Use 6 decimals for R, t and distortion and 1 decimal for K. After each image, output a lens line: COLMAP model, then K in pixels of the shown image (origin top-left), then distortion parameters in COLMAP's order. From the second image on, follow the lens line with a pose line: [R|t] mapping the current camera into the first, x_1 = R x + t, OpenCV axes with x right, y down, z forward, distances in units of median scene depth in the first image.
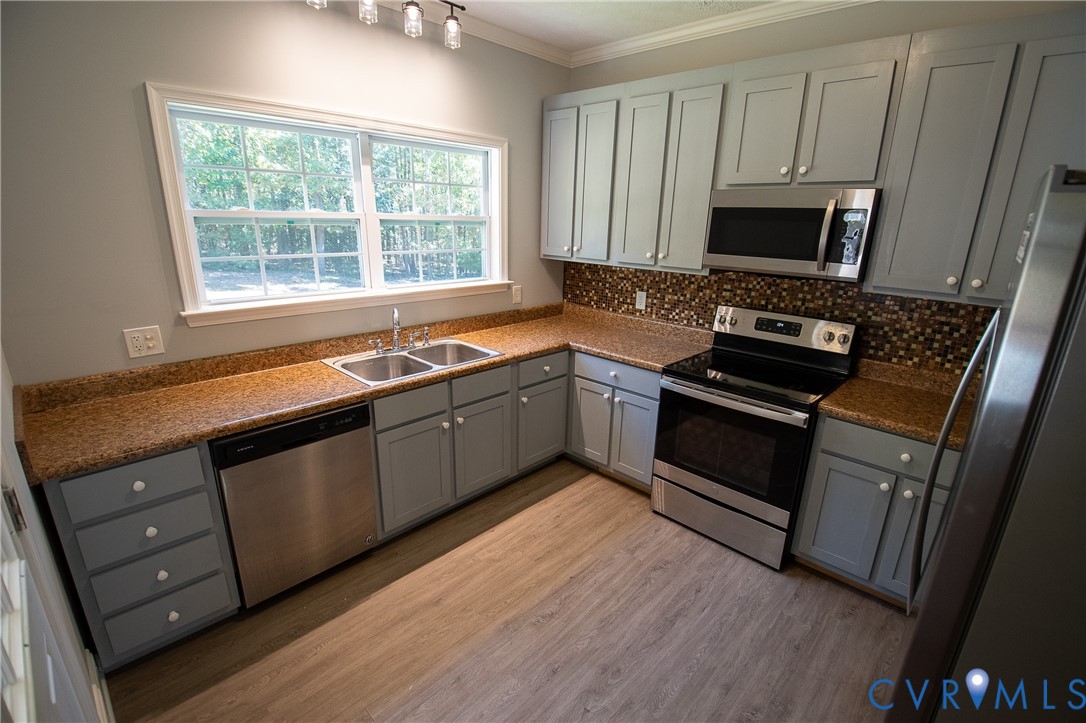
lens RADIAL K [[492.3, 0, 547.9], [0, 492.3, 367.2], [0, 0, 1]] dist [0.041697, -0.052371]
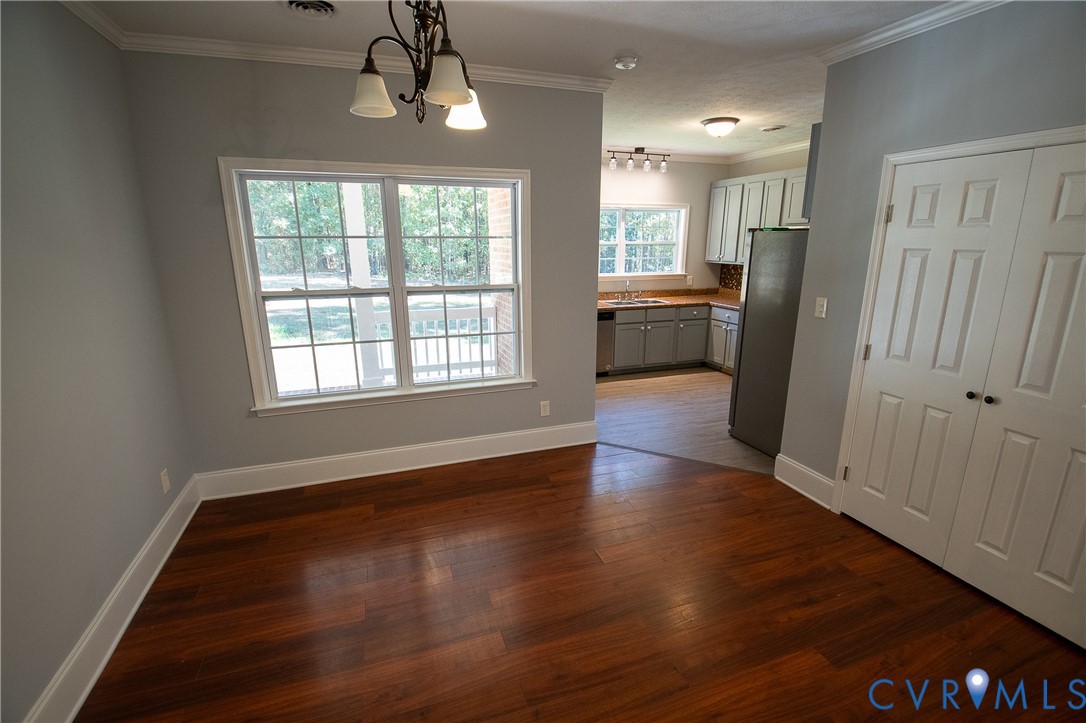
lens RADIAL K [[491.0, 0, 544.5], [0, 491.0, 363.6], [0, 0, 1]] dist [0.023873, -0.013819]
pose [[0.890373, 0.088984, -0.446451, 0.369549], [-0.114284, 0.992995, -0.030002, 0.343056], [0.440653, 0.077735, 0.894305, -1.091906]]
